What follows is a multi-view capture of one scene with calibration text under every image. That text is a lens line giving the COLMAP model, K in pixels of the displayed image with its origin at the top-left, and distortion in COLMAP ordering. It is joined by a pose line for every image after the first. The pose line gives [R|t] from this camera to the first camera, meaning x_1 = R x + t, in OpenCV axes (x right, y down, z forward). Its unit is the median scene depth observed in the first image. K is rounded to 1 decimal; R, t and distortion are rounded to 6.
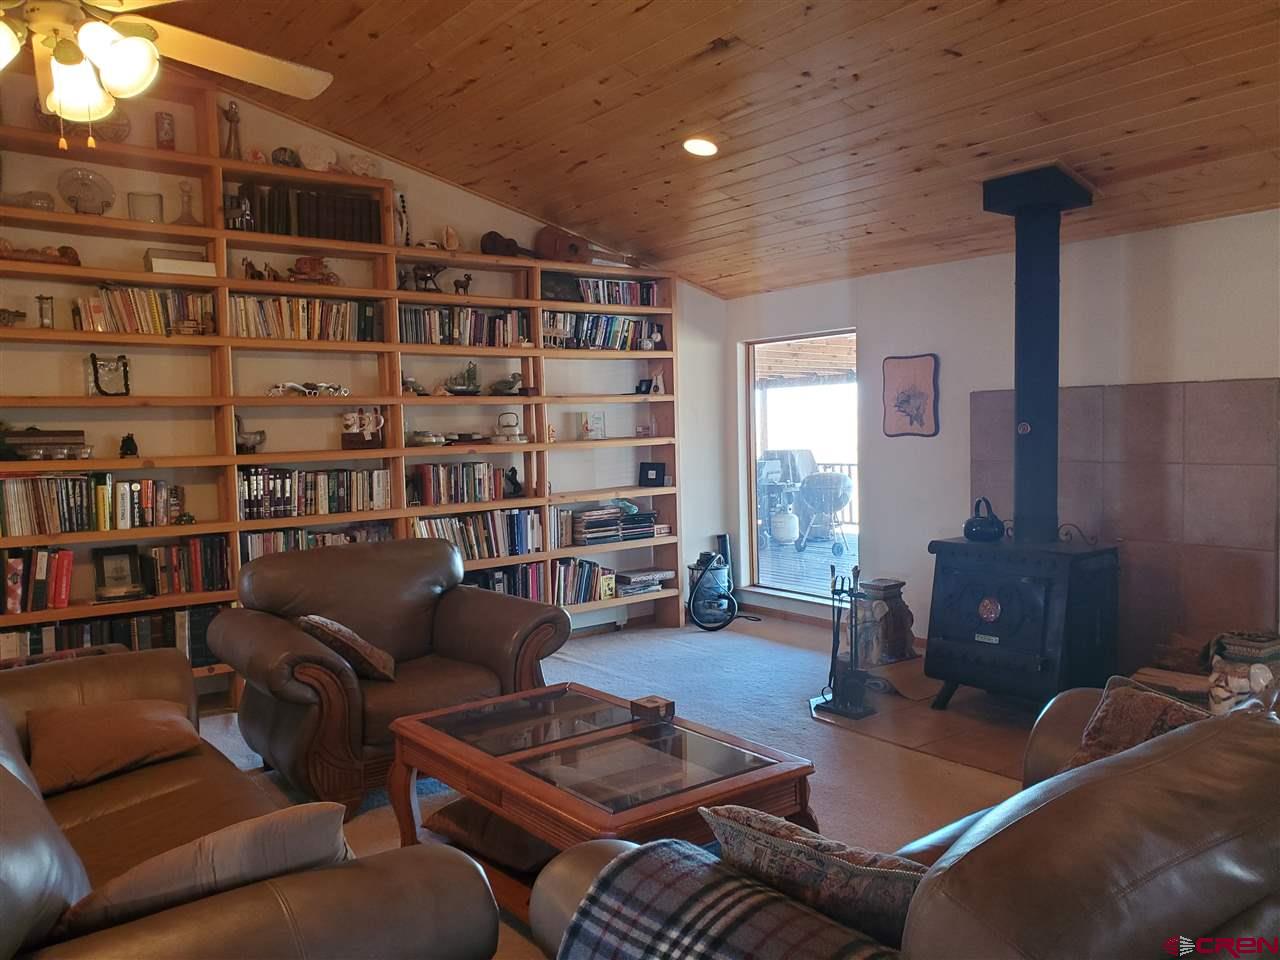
lens RADIAL K [[983.8, 0, 640.0], [0, 983.8, 480.0], [0, 0, 1]] dist [0.064886, -0.090165]
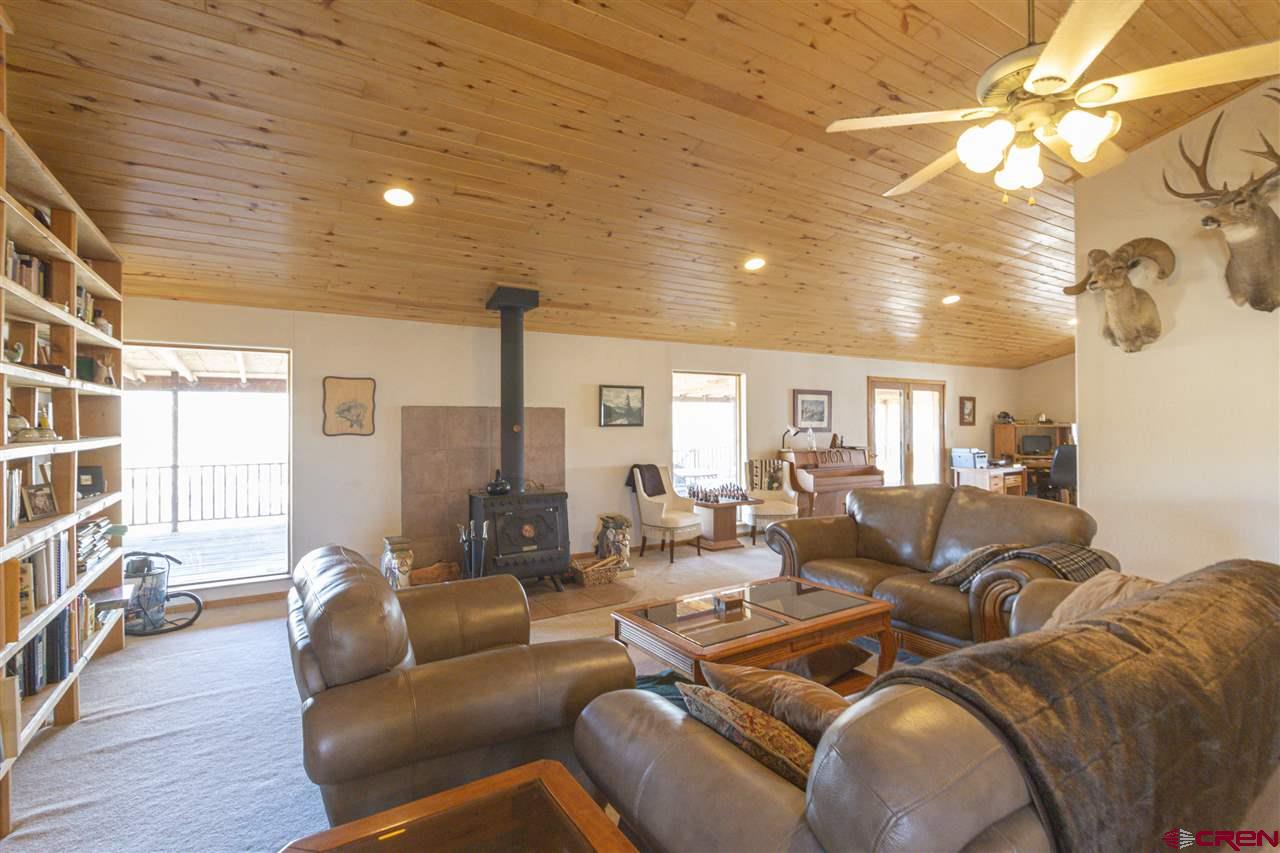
lens RADIAL K [[604.9, 0, 636.2], [0, 604.9, 421.2], [0, 0, 1]] dist [0.001544, 0.000287]
pose [[0.087818, 0.028595, 0.995726, -0.606443], [0.059773, 0.997635, -0.033922, -0.013679], [-0.994342, 0.062496, 0.085901, 0.612281]]
